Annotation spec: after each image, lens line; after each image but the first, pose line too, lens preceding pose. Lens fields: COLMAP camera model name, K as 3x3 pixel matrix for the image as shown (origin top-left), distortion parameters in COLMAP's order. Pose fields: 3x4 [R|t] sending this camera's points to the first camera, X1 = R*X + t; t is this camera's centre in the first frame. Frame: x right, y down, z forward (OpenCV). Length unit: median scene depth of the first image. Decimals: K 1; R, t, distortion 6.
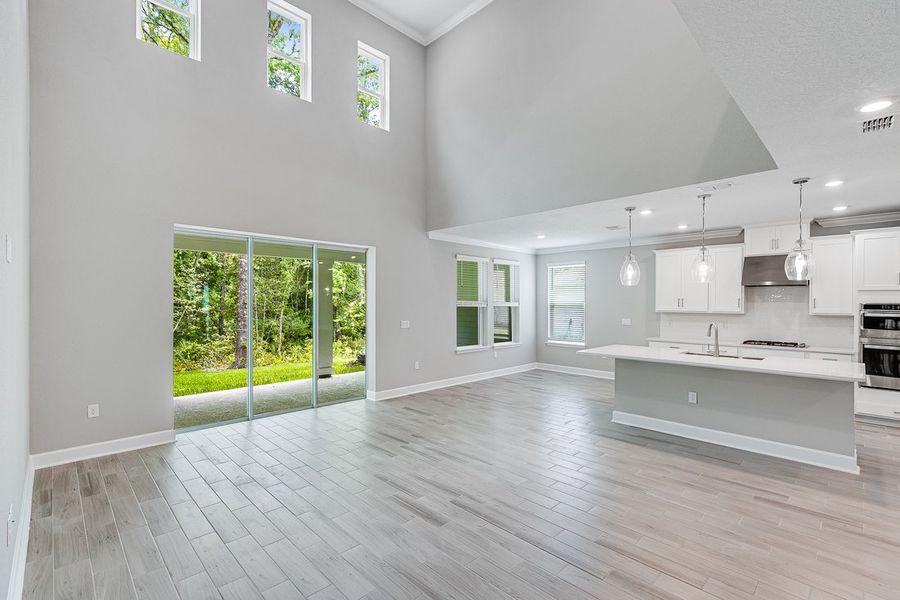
lens RADIAL K [[402.2, 0, 446.3], [0, 402.2, 296.9], [0, 0, 1]] dist [0.000974, -0.000182]
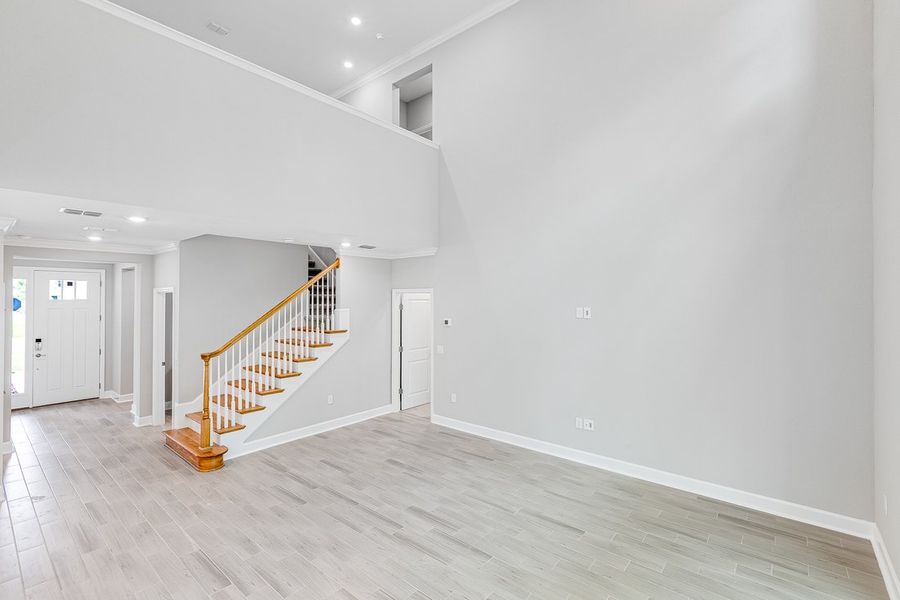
lens RADIAL K [[402.2, 0, 446.3], [0, 402.2, 296.9], [0, 0, 1]] dist [0.000974, -0.000182]
pose [[-0.995475, -0.002667, -0.094986, -0.002197], [-0.001038, 0.999852, -0.017193, -0.079417], [0.095017, -0.017017, -0.995330, 1.574899]]
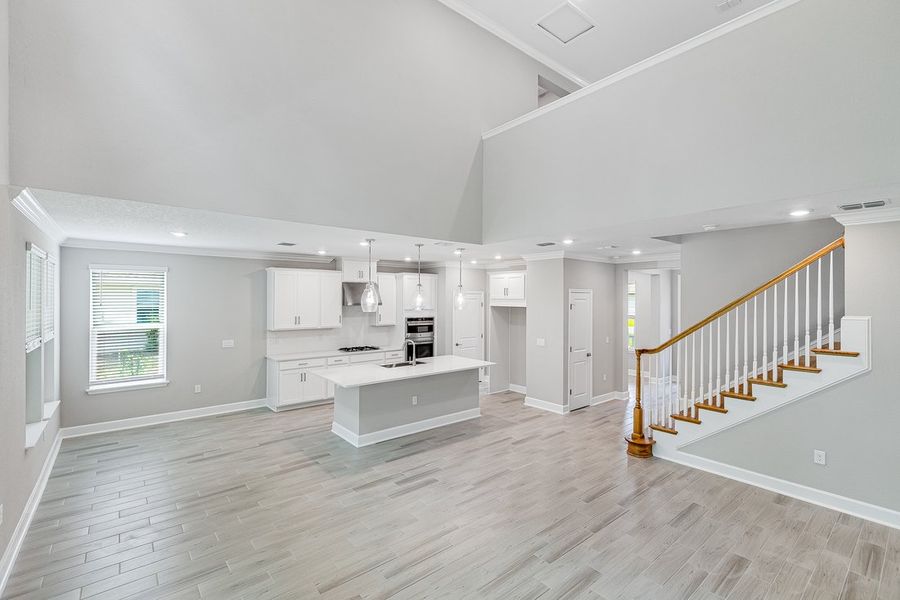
lens RADIAL K [[402.2, 0, 446.3], [0, 402.2, 296.9], [0, 0, 1]] dist [0.000974, -0.000182]
pose [[0.091164, -0.001132, 0.995835, -0.717303], [-0.014281, 0.999895, 0.002444, -0.092323], [-0.995733, -0.014445, 0.091138, 0.865613]]
